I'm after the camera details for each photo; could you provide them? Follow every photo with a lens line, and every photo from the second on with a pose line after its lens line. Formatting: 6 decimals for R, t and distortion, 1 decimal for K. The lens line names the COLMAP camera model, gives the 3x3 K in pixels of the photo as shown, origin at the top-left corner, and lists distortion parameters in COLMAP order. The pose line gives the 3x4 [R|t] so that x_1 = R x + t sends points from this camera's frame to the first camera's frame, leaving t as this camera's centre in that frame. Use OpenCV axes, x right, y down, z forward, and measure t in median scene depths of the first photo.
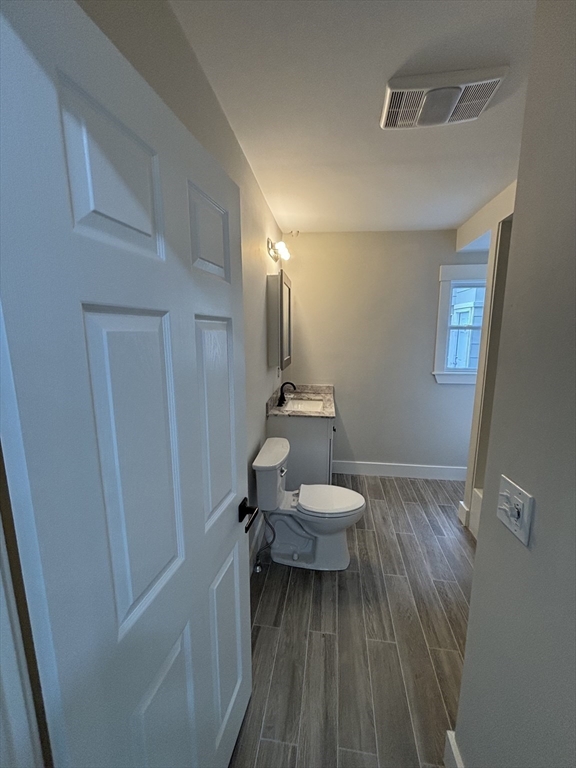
lens RADIAL K [[312.9, 0, 283.6], [0, 312.9, 382.9], [0, 0, 1]] dist [-0.002801, 0.000252]
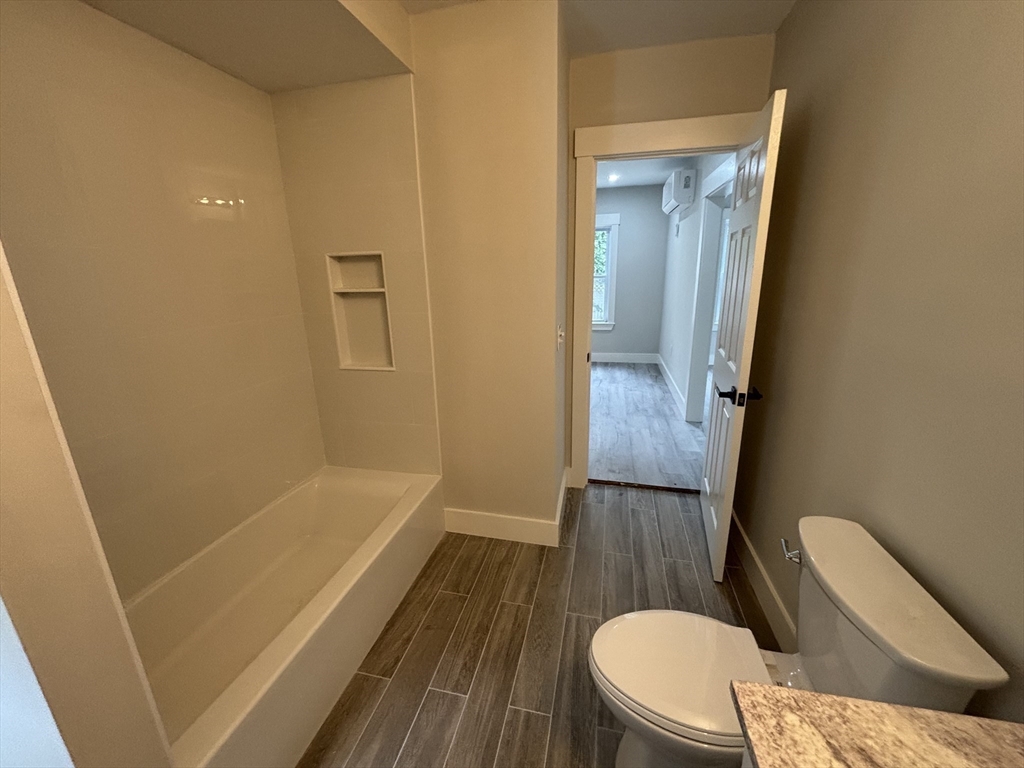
lens RADIAL K [[417.2, 0, 513.6], [0, 417.2, 383.4], [0, 0, 1]] dist [-0.002801, 0.000252]
pose [[-0.997437, 0.006475, 0.071250, 0.260356], [0.036098, 0.905383, 0.423058, -0.144519], [-0.061770, 0.424546, -0.903297, 1.103536]]
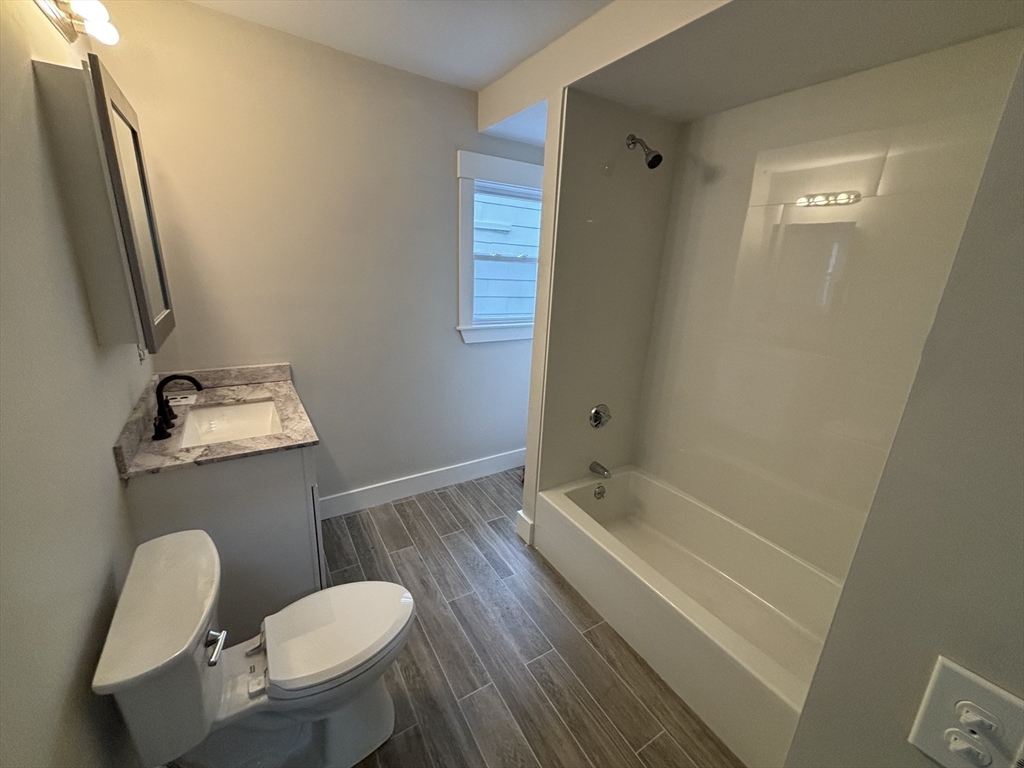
lens RADIAL K [[417.2, 0, 514.0], [0, 417.2, 383.1], [0, 0, 1]] dist [-0.002801, 0.000252]
pose [[0.754524, -0.147185, 0.639555, -0.002265], [0.058309, 0.985707, 0.158056, -0.058027], [-0.653677, -0.081965, 0.752321, 0.324535]]
